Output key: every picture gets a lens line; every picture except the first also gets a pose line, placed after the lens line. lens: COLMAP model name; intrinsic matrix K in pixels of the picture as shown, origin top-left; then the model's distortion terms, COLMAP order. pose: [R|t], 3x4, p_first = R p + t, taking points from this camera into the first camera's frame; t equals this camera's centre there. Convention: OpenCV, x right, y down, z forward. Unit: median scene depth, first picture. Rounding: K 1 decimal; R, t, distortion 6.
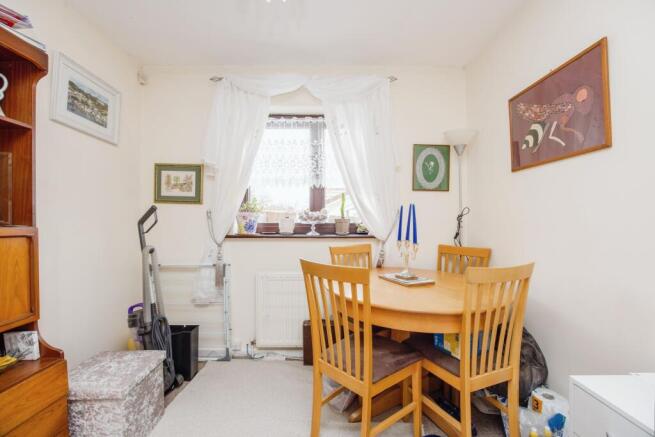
lens RADIAL K [[283.9, 0, 326.9], [0, 283.9, 222.0], [0, 0, 1]] dist [-0.000658, 0.000219]
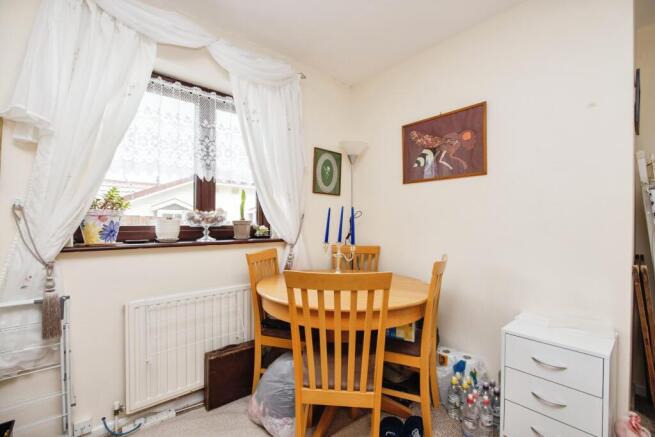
lens RADIAL K [[284.2, 0, 332.4], [0, 284.2, 224.1], [0, 0, 1]] dist [-0.008922, 0.000304]
pose [[0.755535, -0.004122, 0.655095, -0.317941], [0.003838, 0.999991, 0.001865, -0.001282], [-0.655097, 0.001105, 0.755544, 0.197452]]
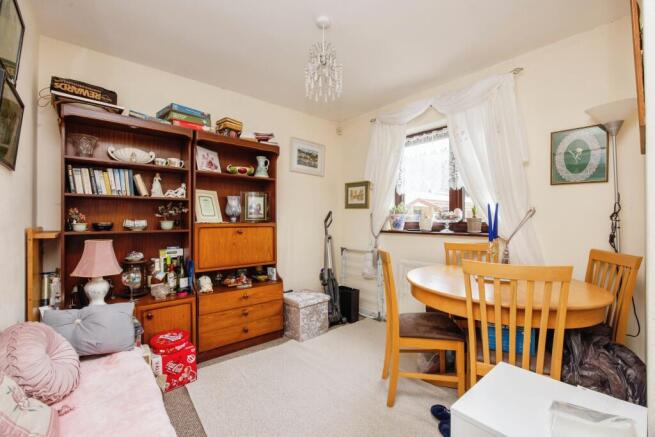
lens RADIAL K [[283.1, 0, 331.4], [0, 283.1, 221.2], [0, 0, 1]] dist [-0.013010, -0.000032]
pose [[0.655606, 0.001603, -0.755102, 0.529084], [-0.003979, 0.999991, -0.001332, 0.004083], [0.755093, 0.003878, 0.655607, -0.081951]]
